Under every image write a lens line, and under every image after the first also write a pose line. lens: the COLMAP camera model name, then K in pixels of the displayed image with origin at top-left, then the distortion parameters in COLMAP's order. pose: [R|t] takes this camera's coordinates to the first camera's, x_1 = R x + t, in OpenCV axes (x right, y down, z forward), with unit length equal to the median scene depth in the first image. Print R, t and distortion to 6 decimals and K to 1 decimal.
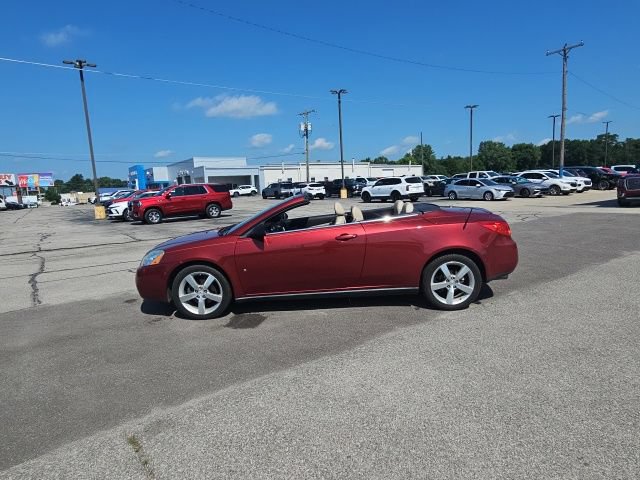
lens RADIAL K [[396.1, 0, 327.9], [0, 396.1, 250.9], [0, 0, 1]] dist [-0.006856, 0.004979]
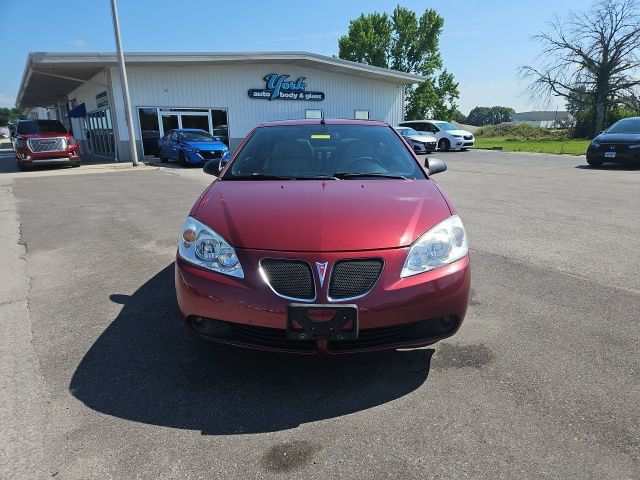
lens RADIAL K [[424.7, 0, 321.0], [0, 424.7, 243.3], [0, 0, 1]] dist [0.058915, -0.054340]
pose [[0.013129, -0.200879, 0.979528, -0.216613], [0.174110, 0.965107, 0.195588, -0.022669], [-0.984639, 0.167977, 0.047646, 0.261247]]
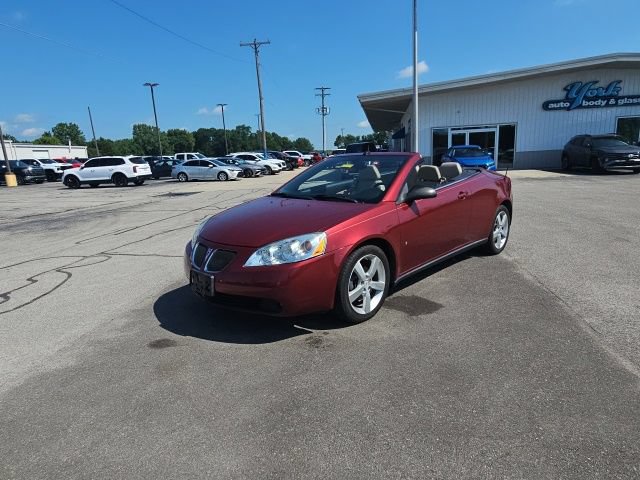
lens RADIAL K [[396.1, 0, 330.2], [0, 396.1, 251.5], [0, 0, 1]] dist [-0.006856, 0.004979]
pose [[0.687829, -0.153264, 0.709508, -0.198632], [0.126822, 0.987795, 0.090431, -0.005996], [-0.714708, 0.027780, 0.698871, 0.122348]]
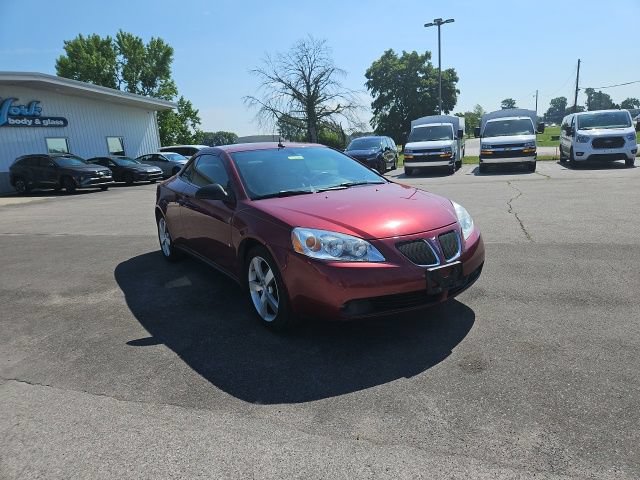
lens RADIAL K [[424.7, 0, 325.9], [0, 424.7, 239.3], [0, 0, 1]] dist [0.058915, -0.054340]
pose [[-0.558059, -0.090846, 0.824813, -0.217990], [0.224944, 0.940208, 0.255751, -0.043103], [-0.798730, 0.328261, -0.504256, 0.368618]]
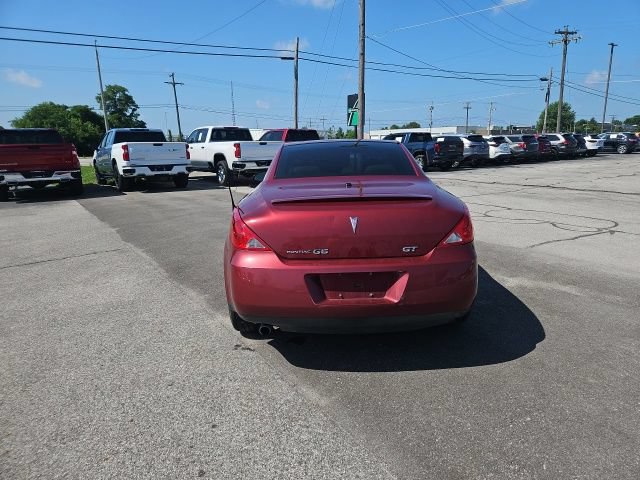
lens RADIAL K [[425.9, 0, 327.2], [0, 425.9, 234.0], [0, 0, 1]] dist [0.051474, -0.042260]
pose [[0.013603, 0.255305, -0.966765, 0.228588], [-0.145122, 0.957121, 0.250716, -0.048717], [0.989320, 0.136889, 0.050070, 0.249442]]
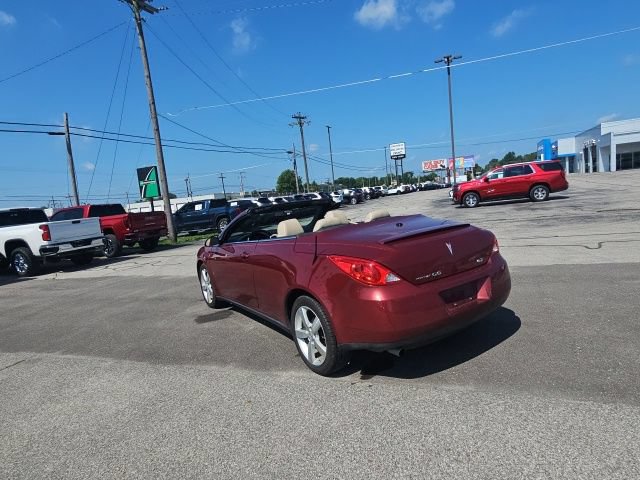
lens RADIAL K [[397.2, 0, 328.8], [0, 397.2, 242.4], [0, 0, 1]] dist [-0.006406, 0.007259]
pose [[0.556547, 0.089833, -0.825945, 0.207637], [-0.055641, 0.995935, 0.070829, -0.031824], [0.828951, 0.006537, 0.559283, 0.139782]]
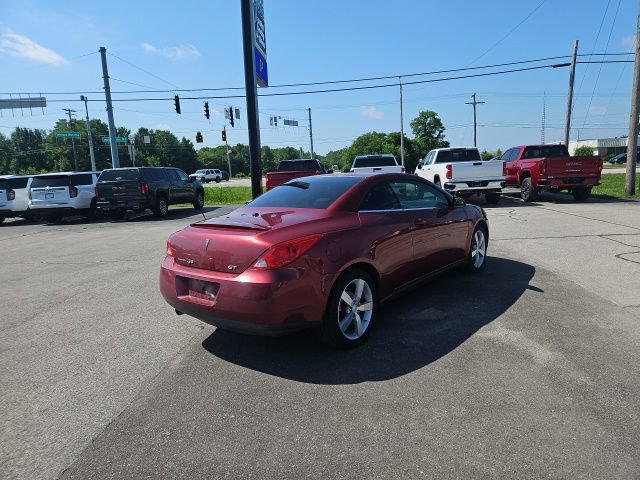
lens RADIAL K [[425.9, 0, 326.7], [0, 425.9, 229.3], [0, 0, 1]] dist [0.051474, -0.042260]
pose [[-0.623743, 0.185537, -0.759290, 0.206066], [-0.047093, 0.960733, 0.273448, -0.076118], [0.780210, 0.206318, -0.590513, 0.400441]]
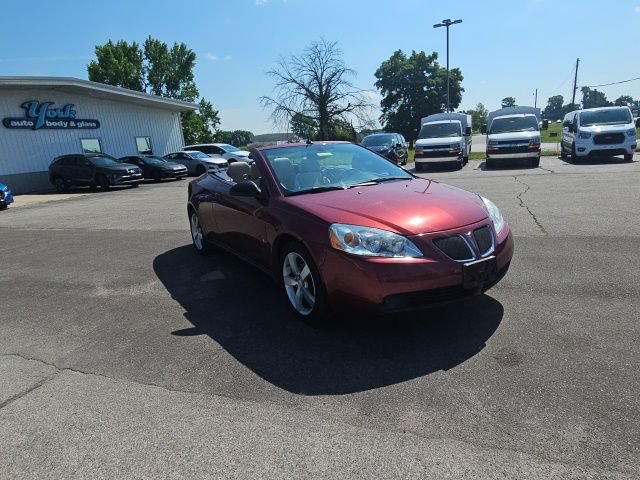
lens RADIAL K [[397.2, 0, 327.9], [0, 397.2, 249.7], [0, 0, 1]] dist [-0.006406, 0.007259]
pose [[-0.540343, -0.127433, 0.831739, -0.206812], [0.234497, 0.926500, 0.294294, -0.044541], [-0.808109, 0.354060, -0.470745, 0.371419]]
